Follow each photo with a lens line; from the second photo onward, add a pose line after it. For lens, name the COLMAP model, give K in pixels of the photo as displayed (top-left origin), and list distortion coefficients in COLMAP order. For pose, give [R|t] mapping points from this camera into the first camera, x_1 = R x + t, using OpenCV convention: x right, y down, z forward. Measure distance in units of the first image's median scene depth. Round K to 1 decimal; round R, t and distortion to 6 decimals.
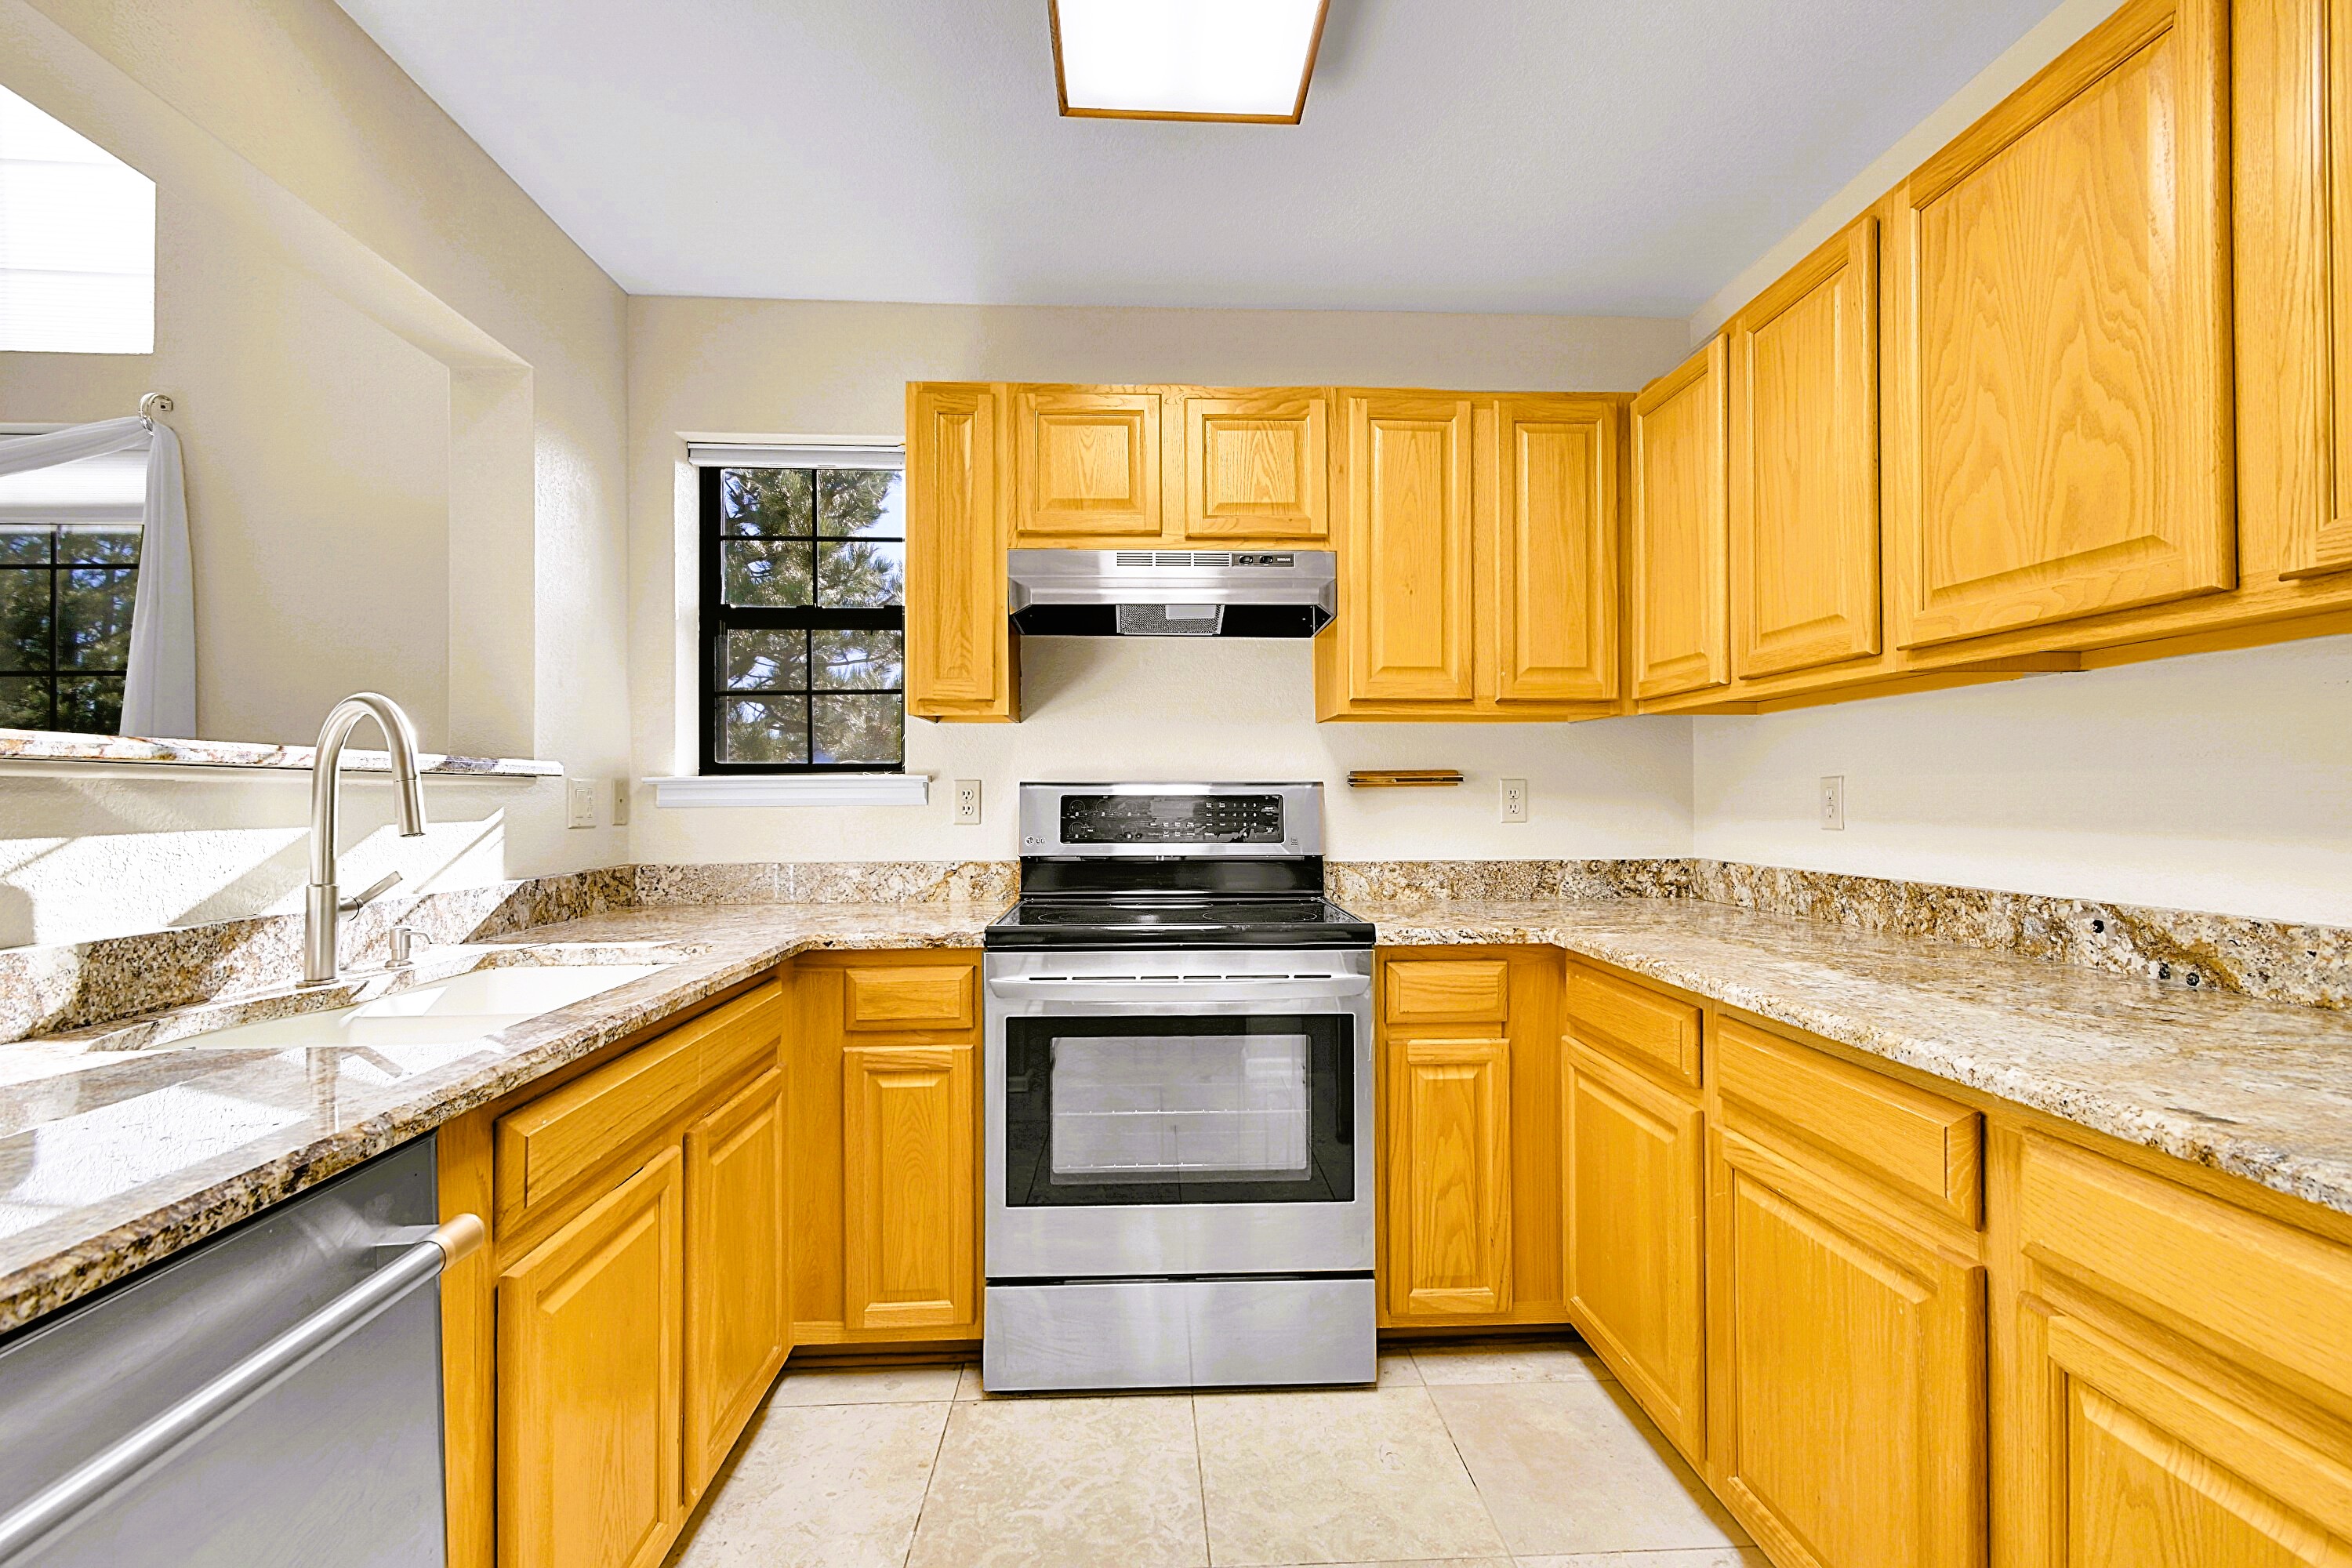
lens RADIAL K [[1044.0, 0, 1184.2], [0, 1044.0, 788.6], [0, 0, 1]] dist [0.003042, -0.000810]
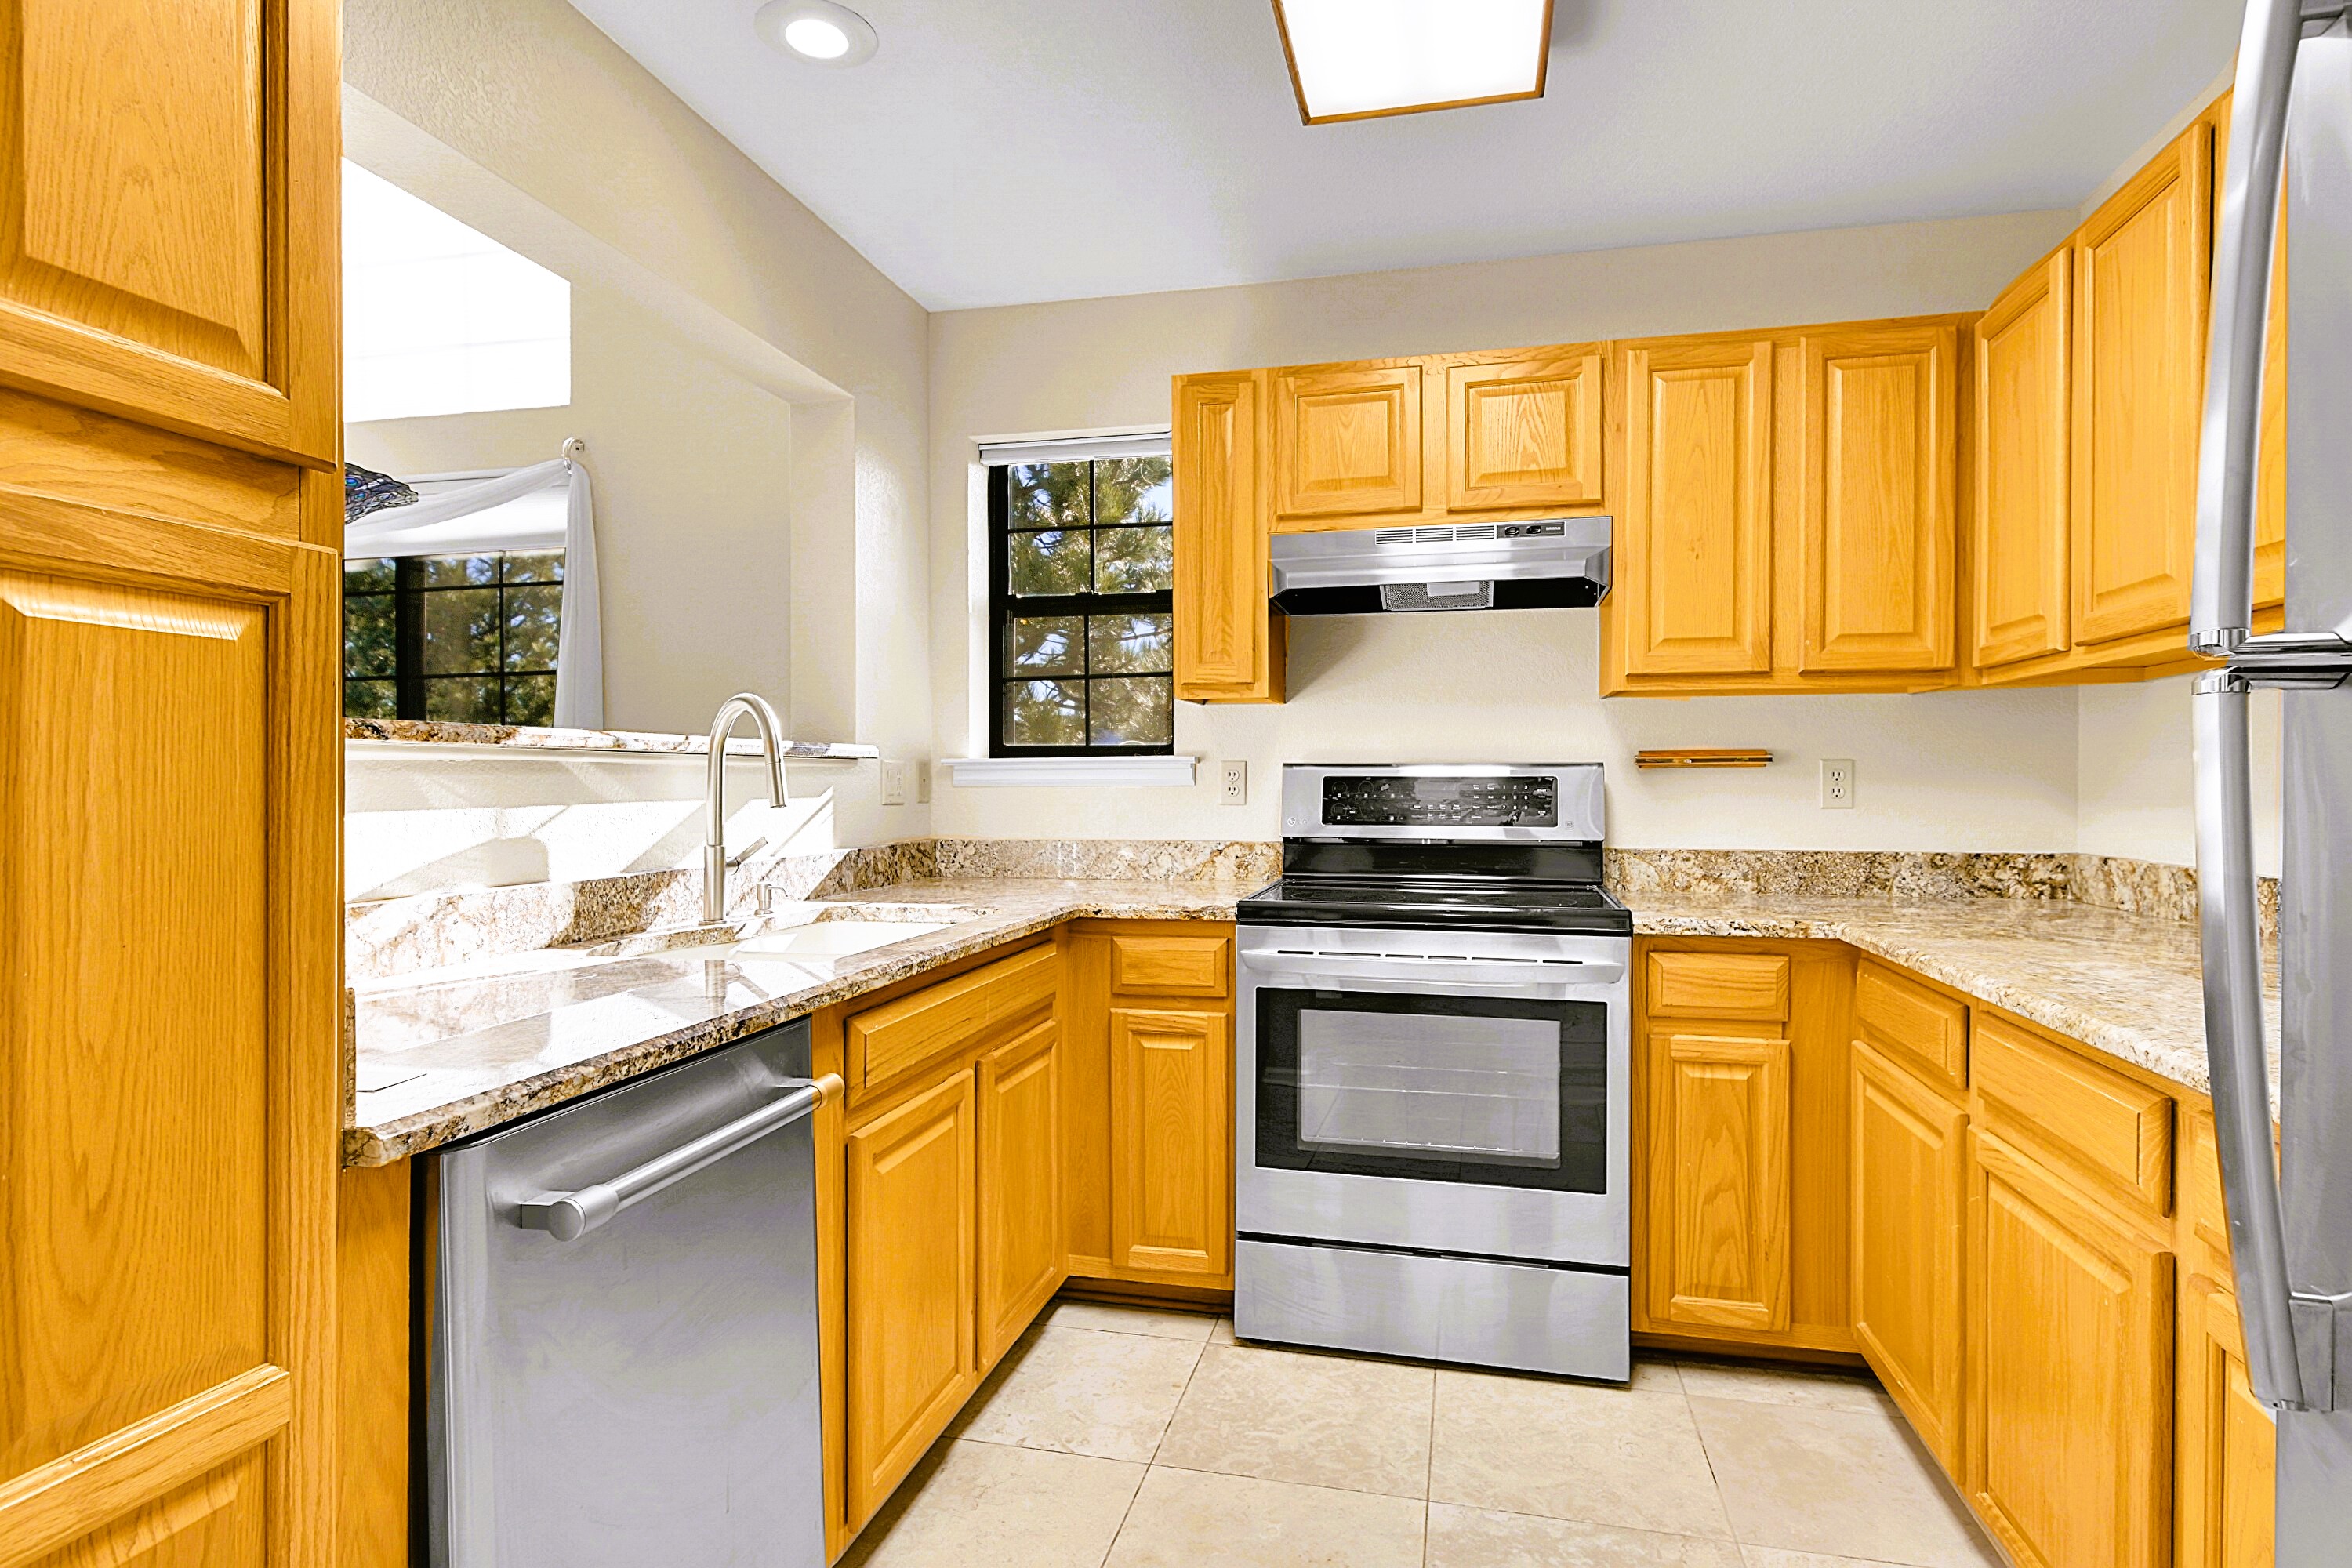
lens RADIAL K [[1224.6, 0, 1180.6], [0, 1224.6, 792.2], [0, 0, 1]] dist [0.000061, -0.000456]
pose [[0.959949, 0.005888, -0.280112, 0.098700], [-0.000661, 0.999824, 0.018752, -0.000456], [0.280173, -0.017816, 0.959784, -0.197013]]
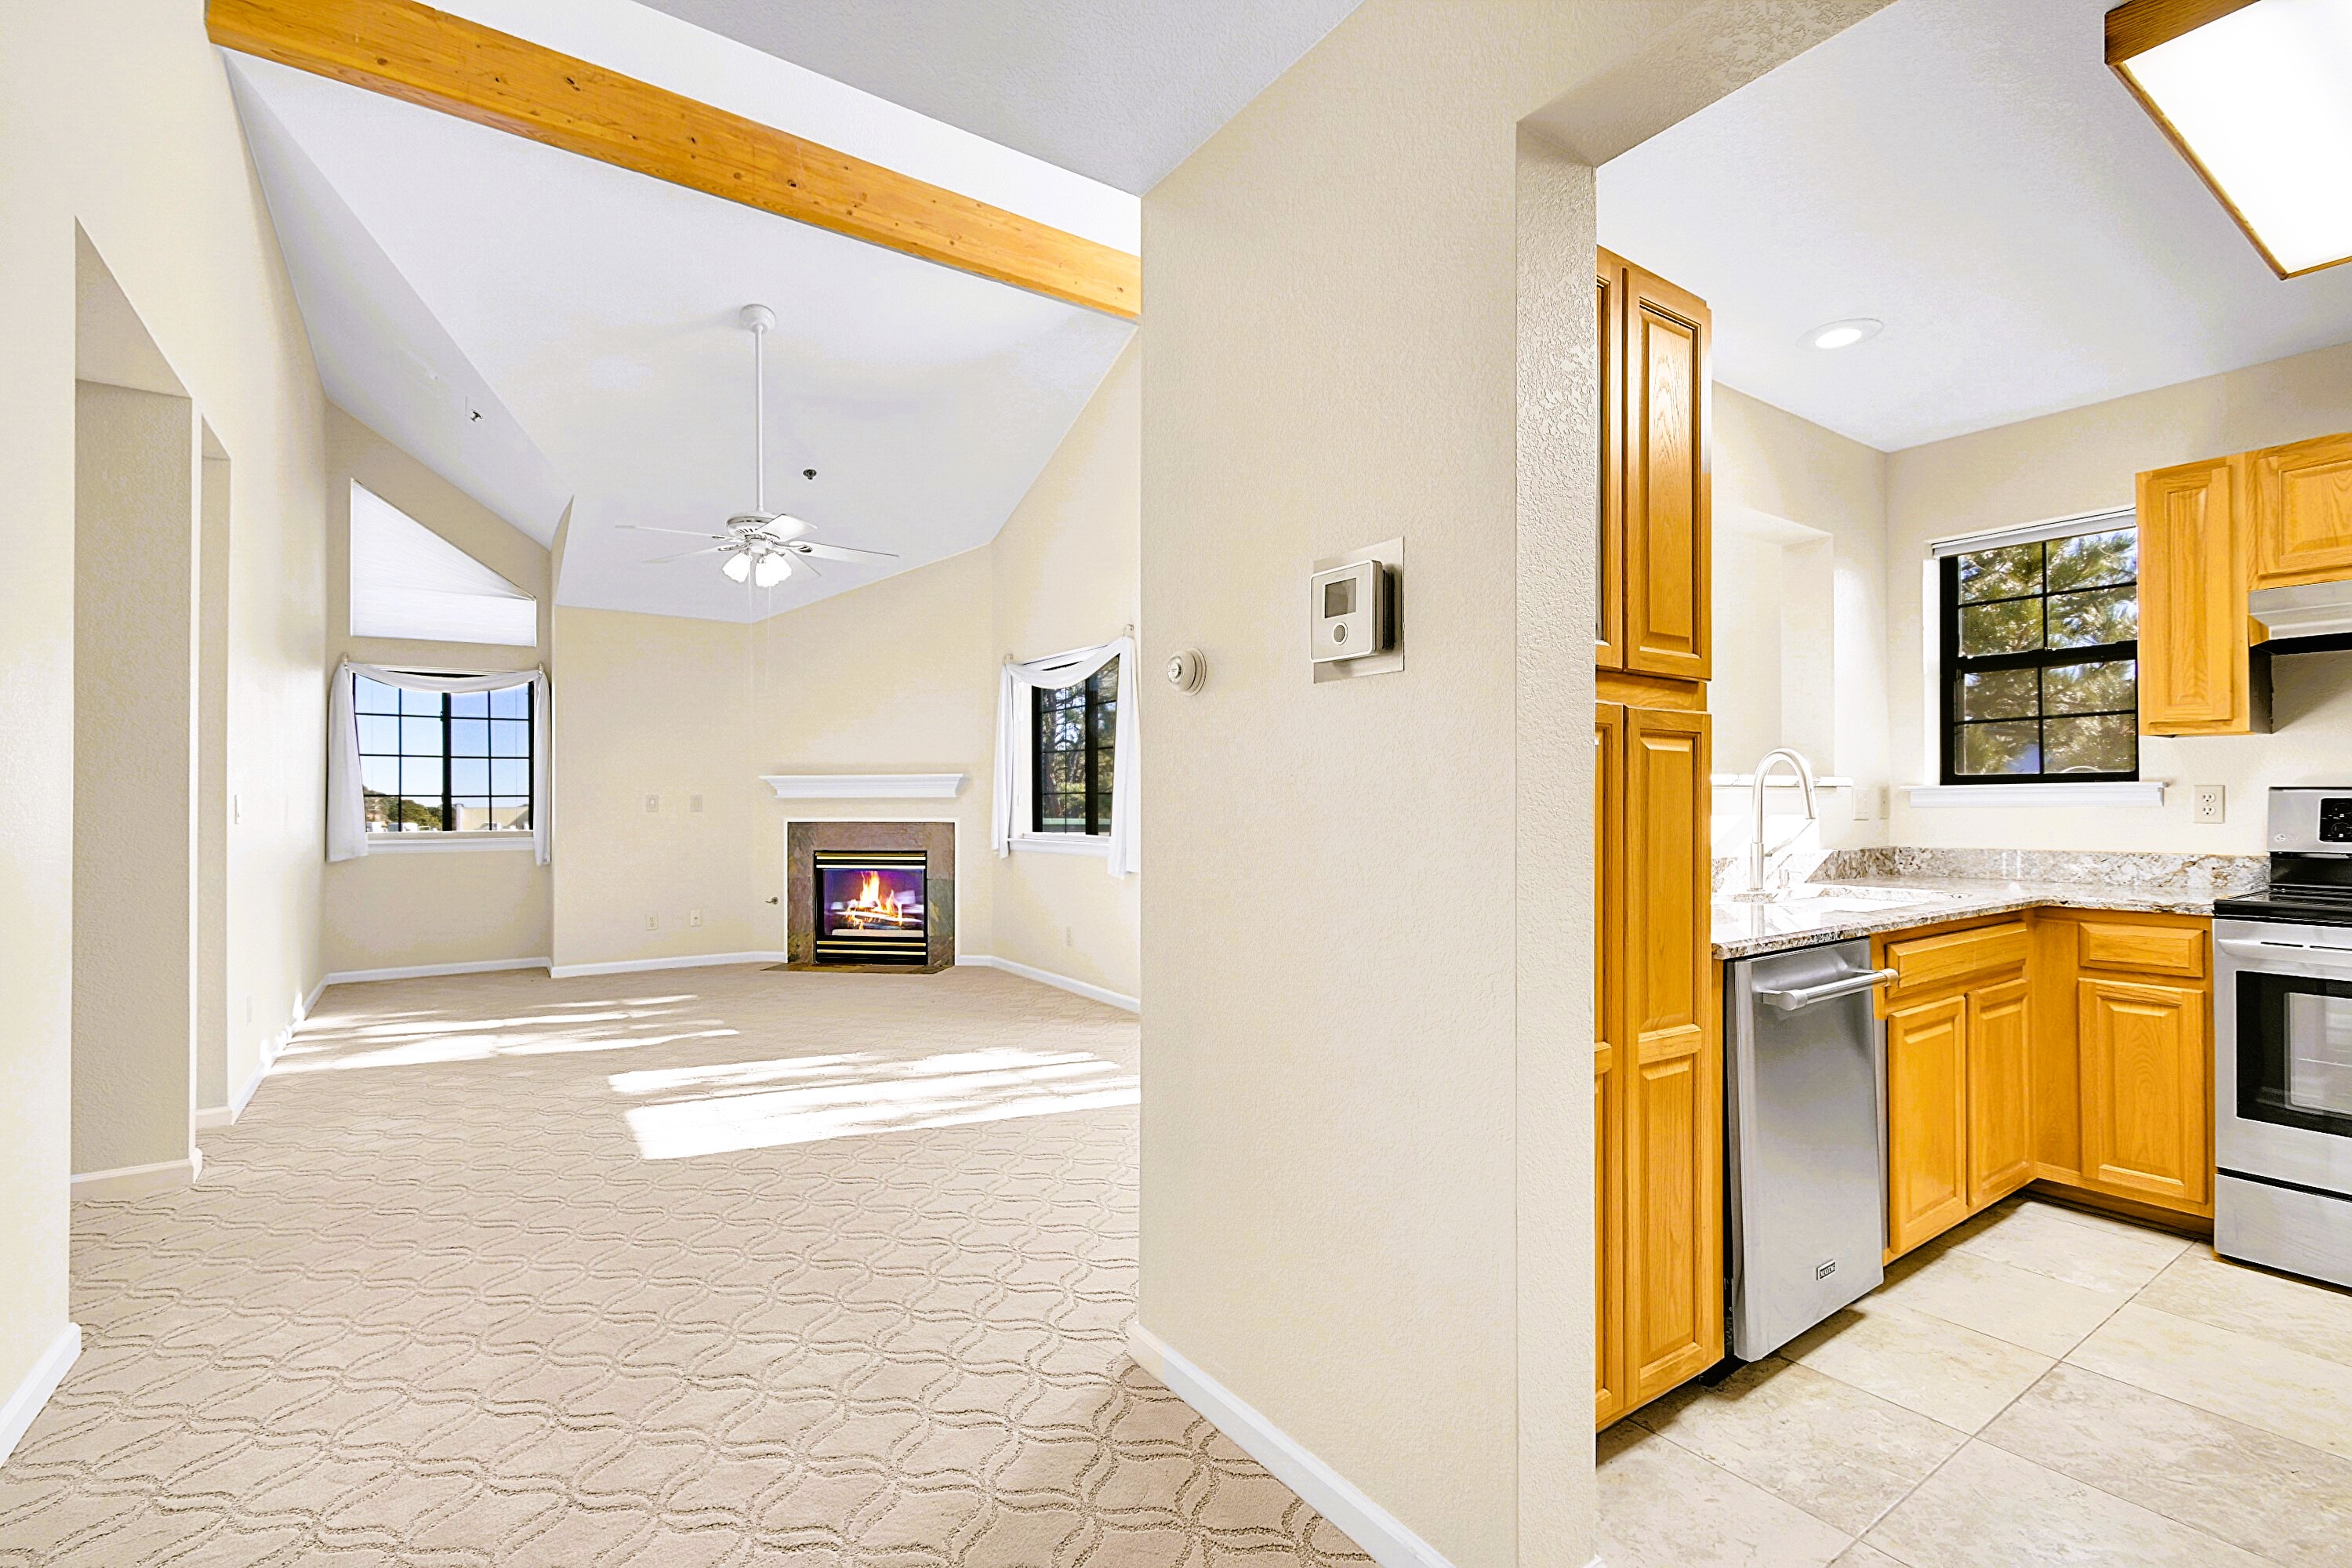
lens RADIAL K [[1052.6, 0, 1169.8], [0, 1052.6, 793.4], [0, 0, 1]] dist [0.001366, -0.001139]
pose [[0.523019, -0.004823, -0.852308, 0.245911], [0.006877, 0.999975, -0.001438, -0.007083], [0.852293, -0.005109, 0.523039, -0.789536]]
